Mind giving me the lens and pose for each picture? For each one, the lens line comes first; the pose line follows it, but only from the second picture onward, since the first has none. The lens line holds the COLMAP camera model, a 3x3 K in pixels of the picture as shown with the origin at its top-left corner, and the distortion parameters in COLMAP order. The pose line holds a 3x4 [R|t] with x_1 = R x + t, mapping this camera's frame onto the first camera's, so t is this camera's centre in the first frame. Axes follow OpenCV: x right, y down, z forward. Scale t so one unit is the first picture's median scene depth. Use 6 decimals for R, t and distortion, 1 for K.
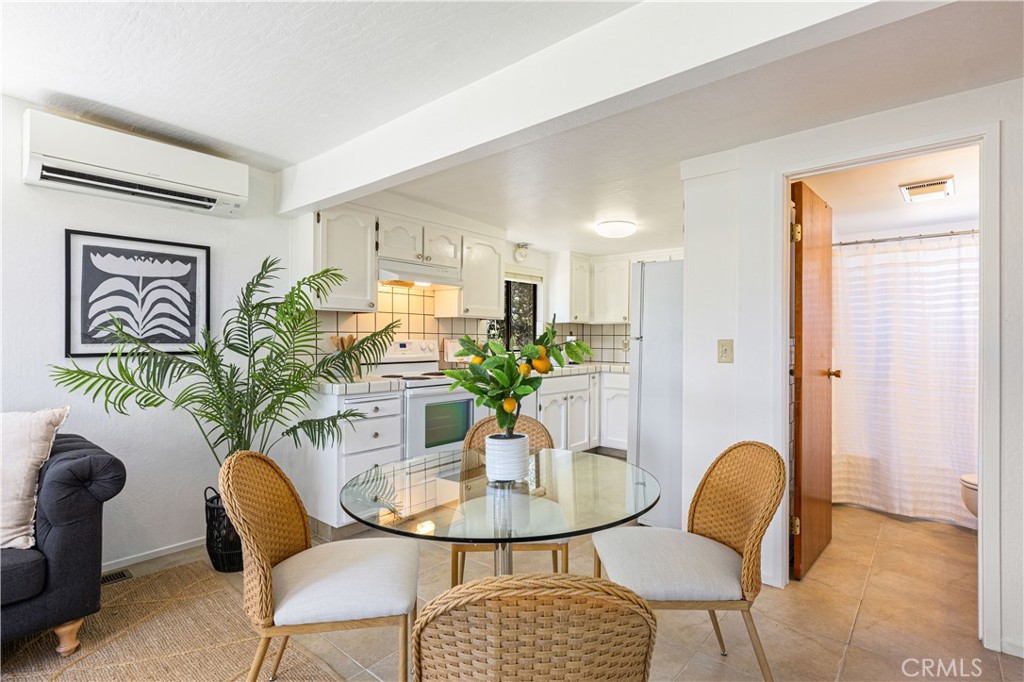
lens RADIAL K [[490.9, 0, 511.0], [0, 490.9, 332.8], [0, 0, 1]] dist [0.000366, 0.000035]
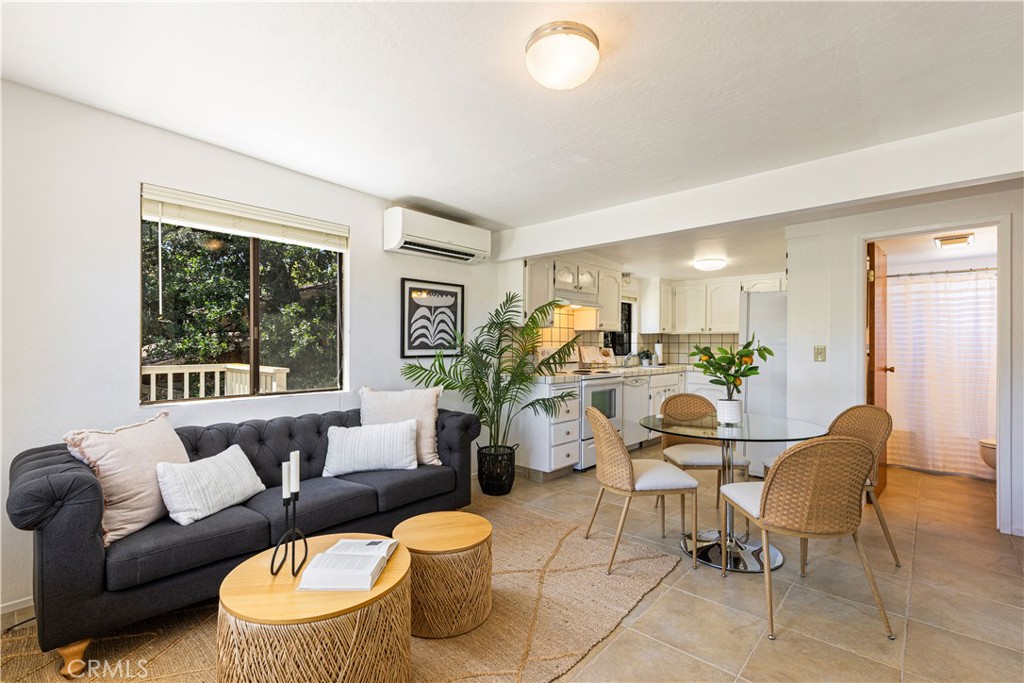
lens RADIAL K [[455.7, 0, 512.0], [0, 455.7, 341.5], [0, 0, 1]] dist [0.000474, 0.000125]
pose [[0.999463, -0.002359, -0.032673, -0.412430], [0.002443, 0.999994, 0.002536, -0.005607], [0.032667, -0.002614, 0.999463, -0.384048]]
